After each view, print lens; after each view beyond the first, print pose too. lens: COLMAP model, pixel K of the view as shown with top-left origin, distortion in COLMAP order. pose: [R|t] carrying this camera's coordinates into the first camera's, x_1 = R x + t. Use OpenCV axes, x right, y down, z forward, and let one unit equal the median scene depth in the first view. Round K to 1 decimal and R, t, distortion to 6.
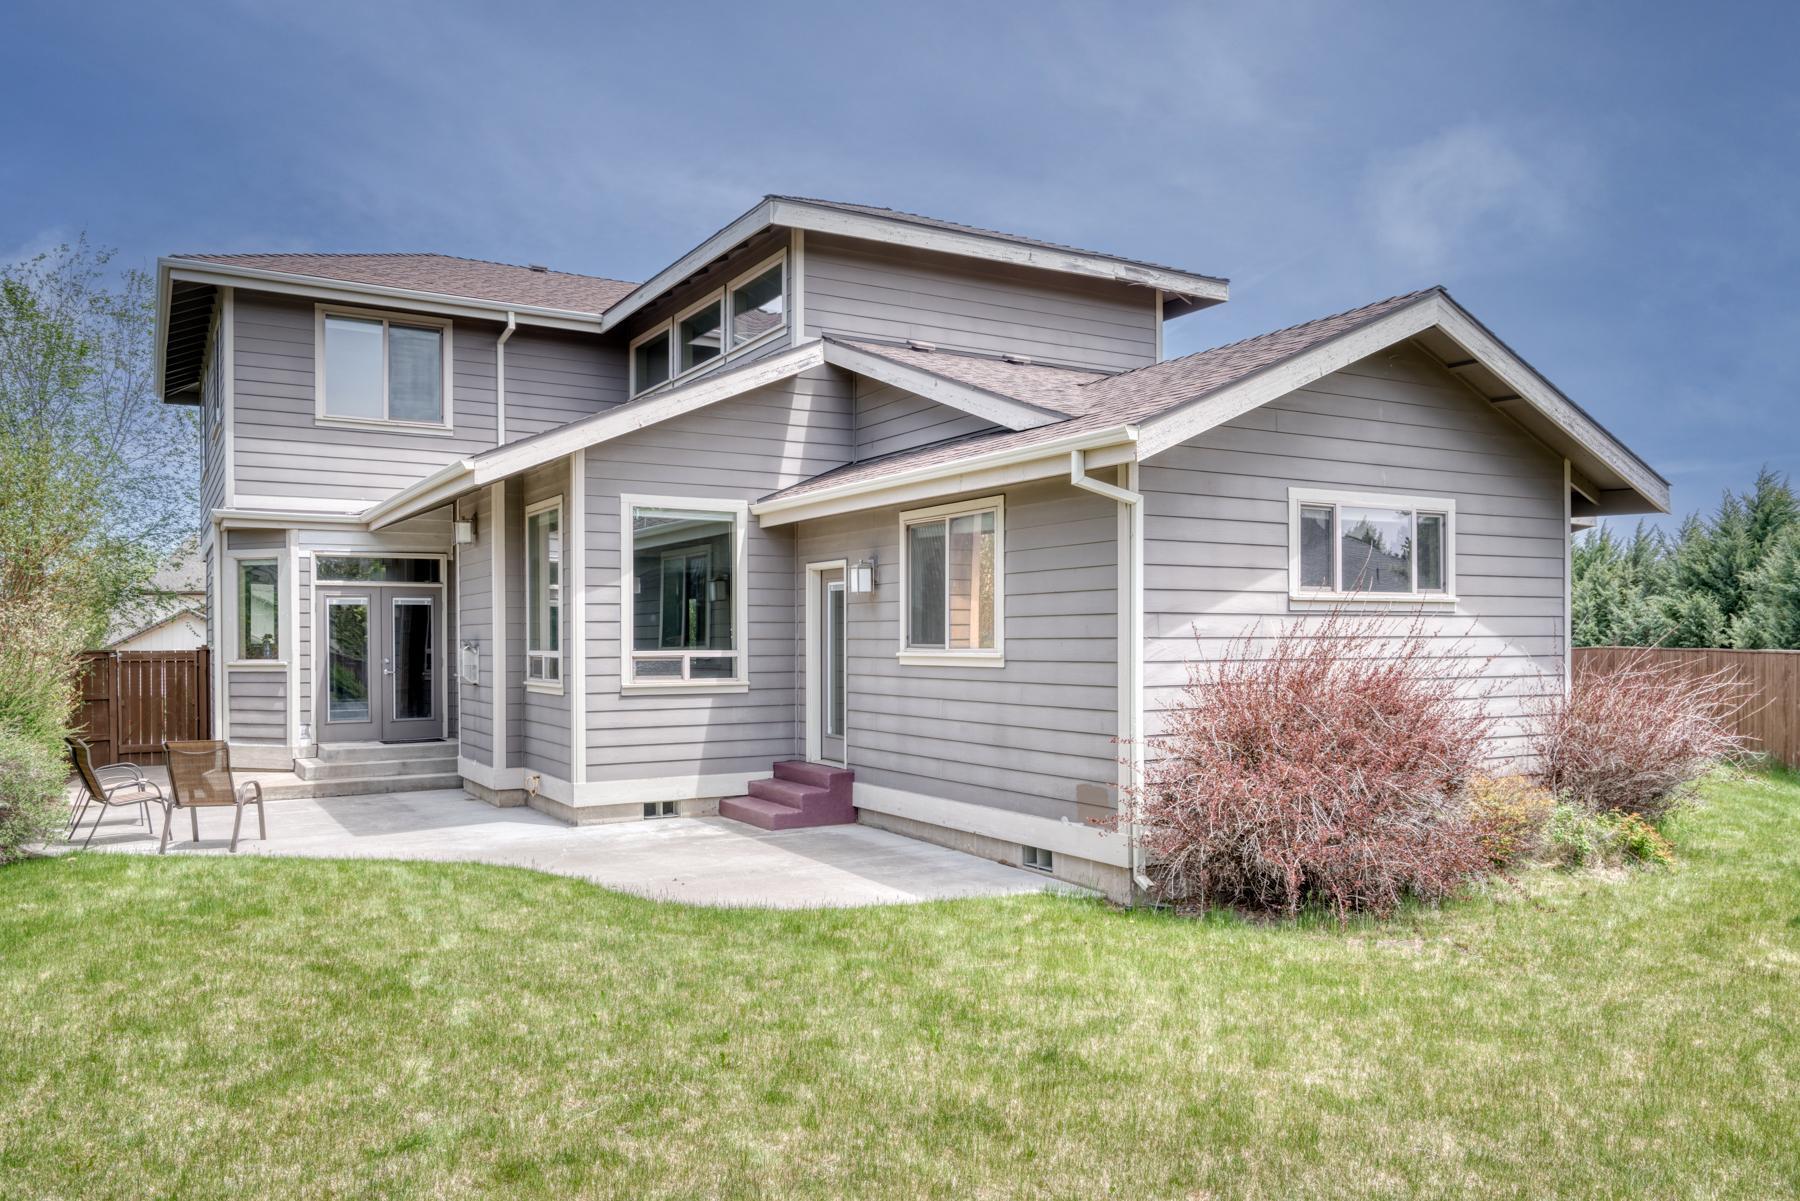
lens RADIAL K [[1286.9, 0, 900.0], [0, 1286.9, 600.3], [0, 0, 1]] dist [-0.005463, -0.001246]
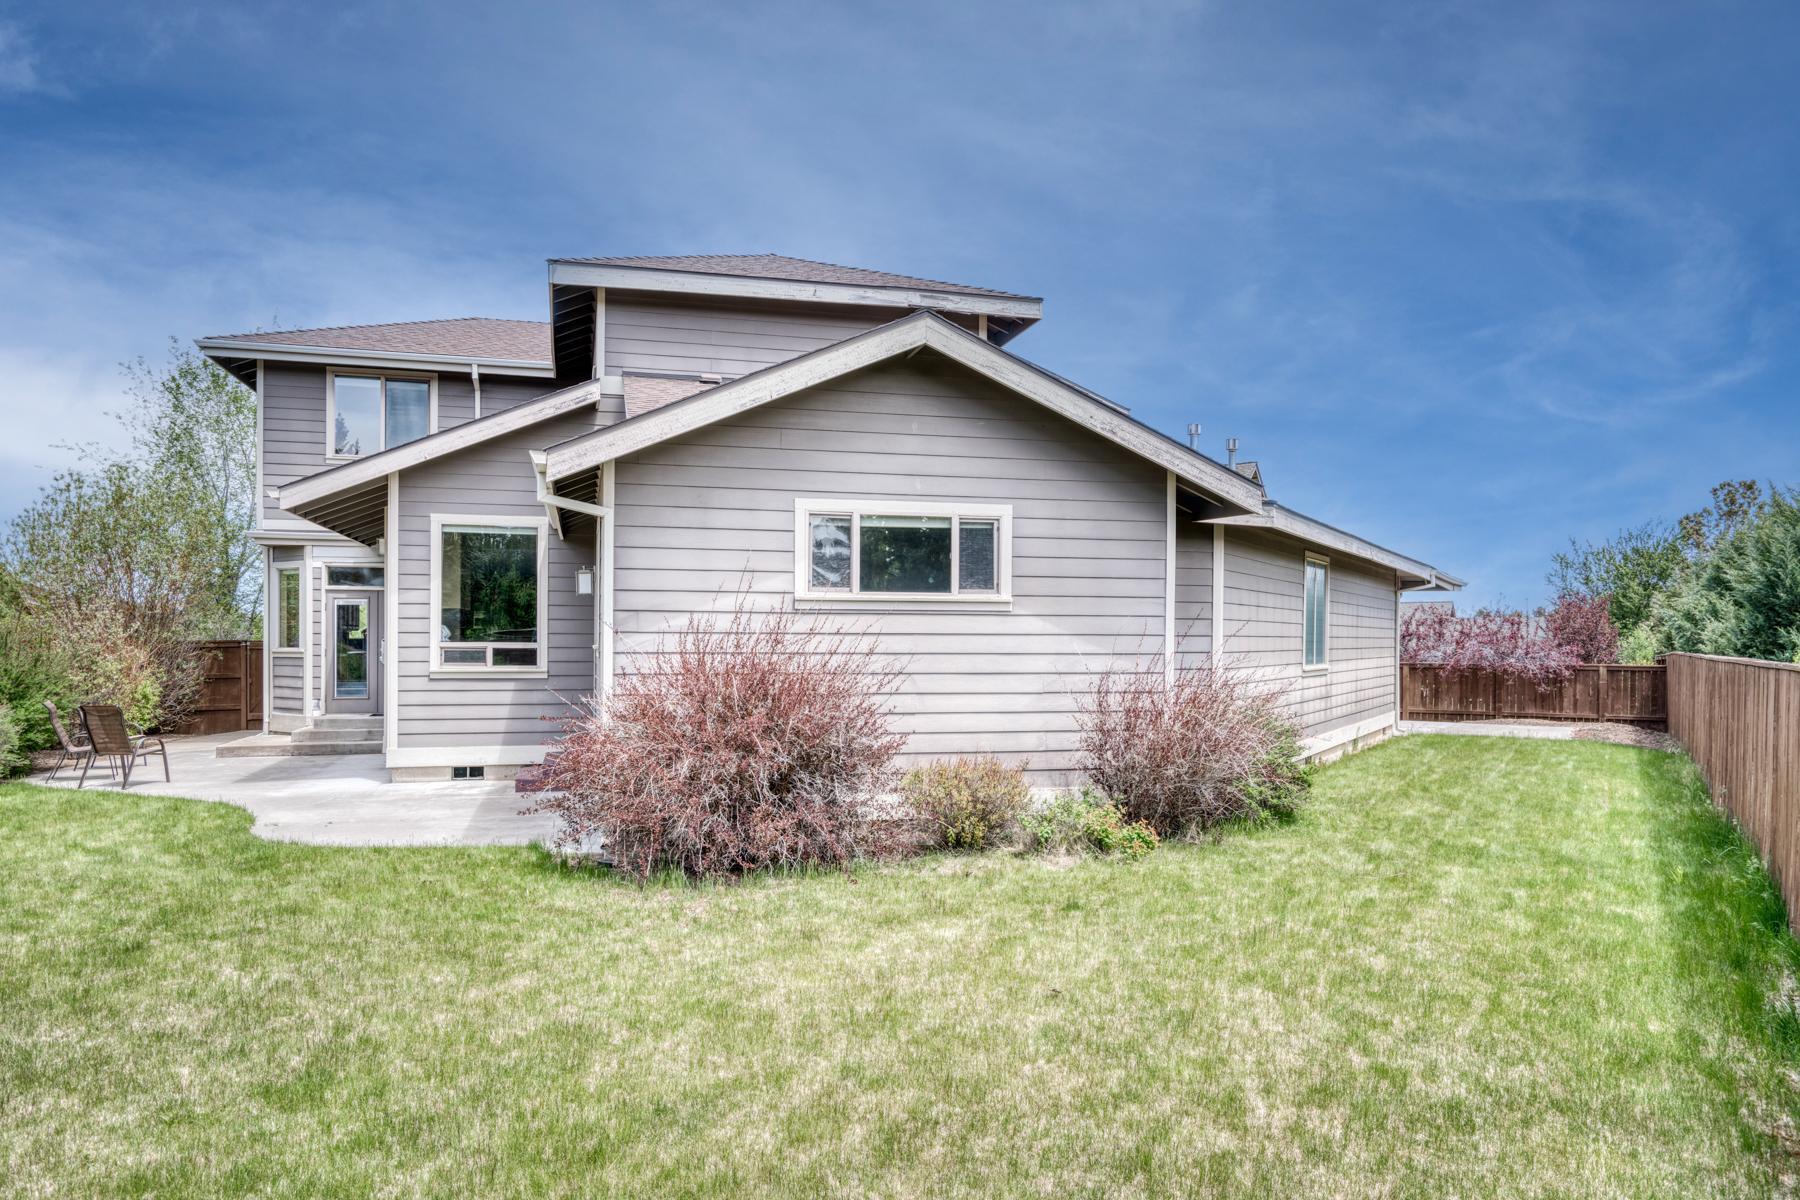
lens RADIAL K [[1199.3, 0, 899.8], [0, 1199.3, 612.1], [0, 0, 1]] dist [-0.007553, -0.000780]
pose [[0.963167, 0.002663, -0.268891, 0.497147], [-0.000705, 0.999973, 0.007380, 0.002081], [0.268903, -0.006919, 0.963142, 0.019280]]
